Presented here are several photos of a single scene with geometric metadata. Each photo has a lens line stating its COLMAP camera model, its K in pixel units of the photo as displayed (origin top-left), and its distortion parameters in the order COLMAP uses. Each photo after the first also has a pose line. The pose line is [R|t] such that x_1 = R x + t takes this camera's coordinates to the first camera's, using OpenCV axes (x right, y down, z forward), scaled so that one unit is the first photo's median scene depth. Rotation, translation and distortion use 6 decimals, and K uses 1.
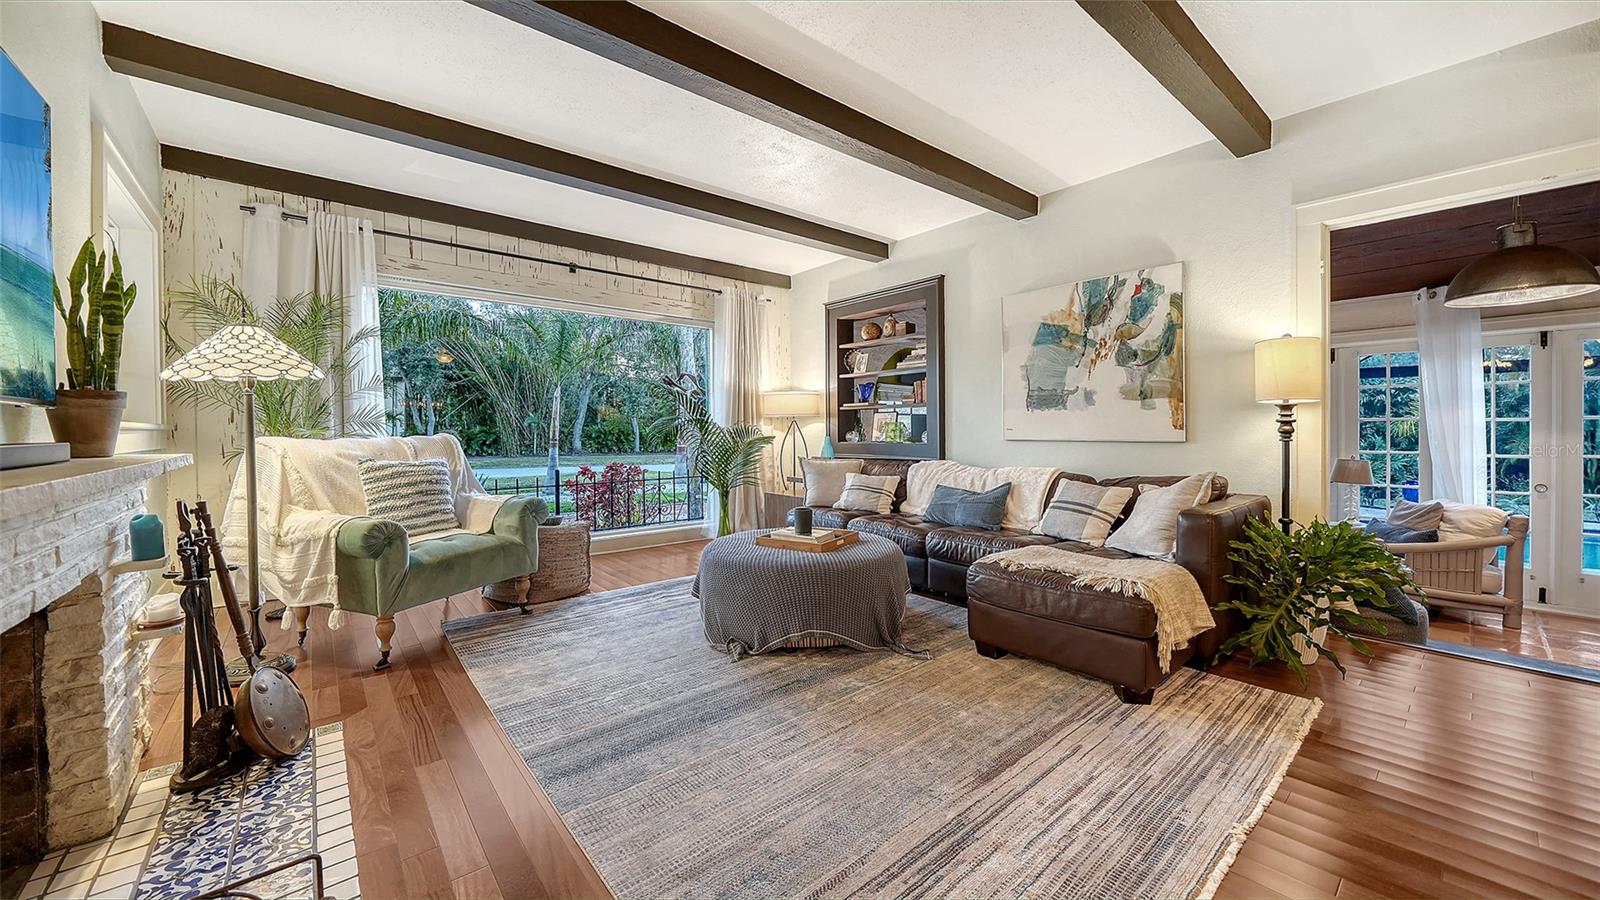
lens RADIAL K [[586.1, 0, 800.0], [0, 586.1, 450.0], [0, 0, 1]] dist [-0.000213, -0.000002]
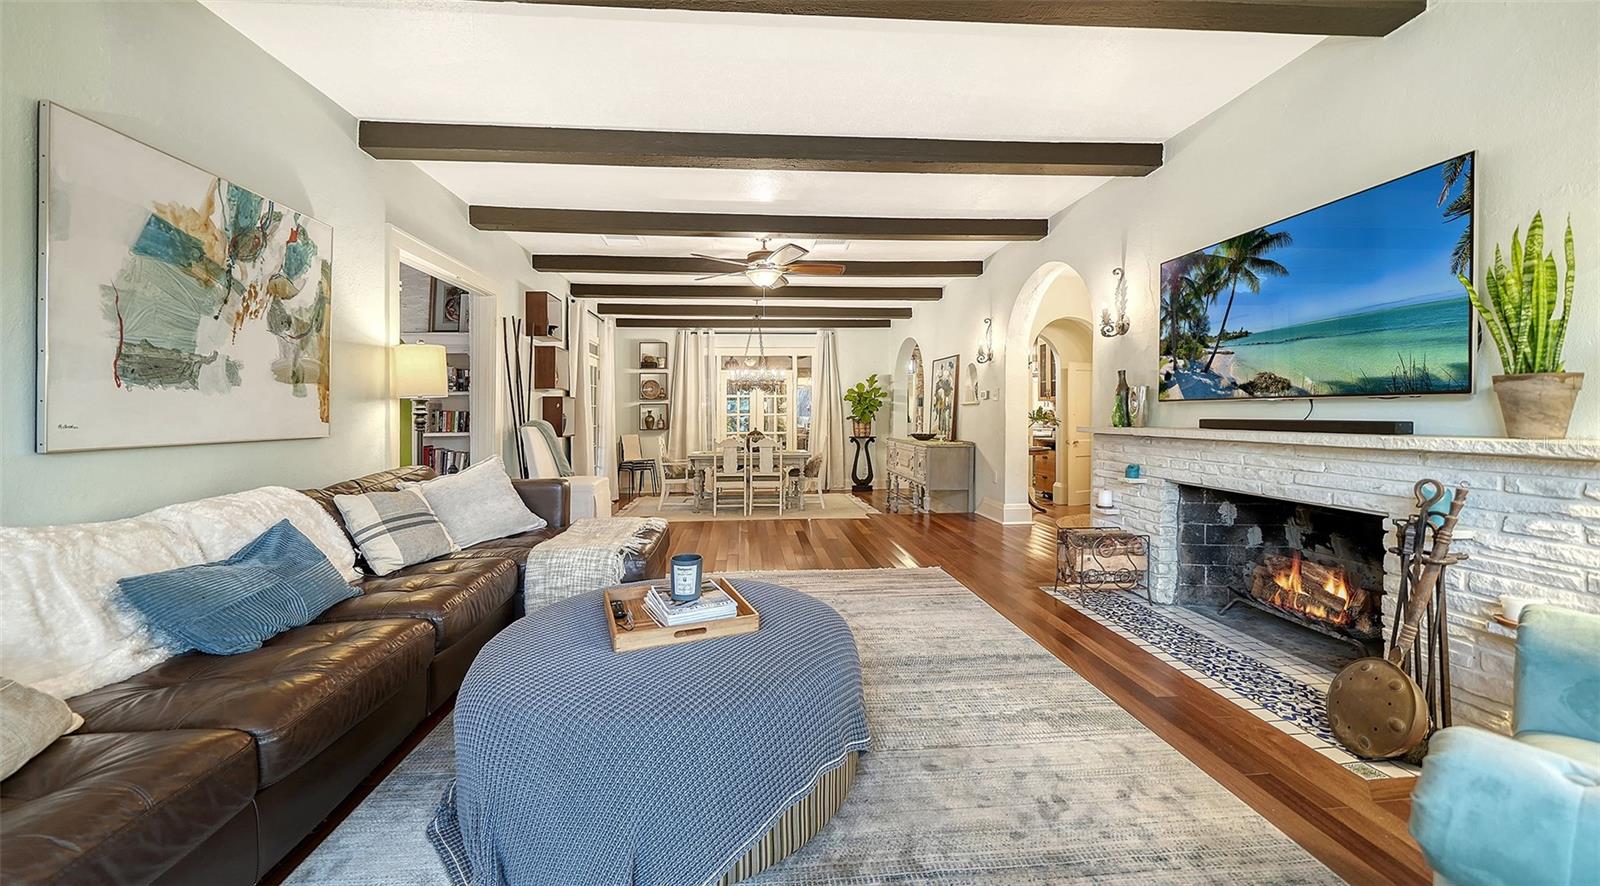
lens RADIAL K [[571.8, 0, 790.3], [0, 571.8, 409.8], [0, 0, 1]] dist [0.000156, 0.000014]
pose [[-0.809450, 0.012897, 0.587046, -0.353260], [0.029690, 0.999379, 0.018984, -0.046562], [-0.586437, 0.032796, -0.809331, 1.200599]]
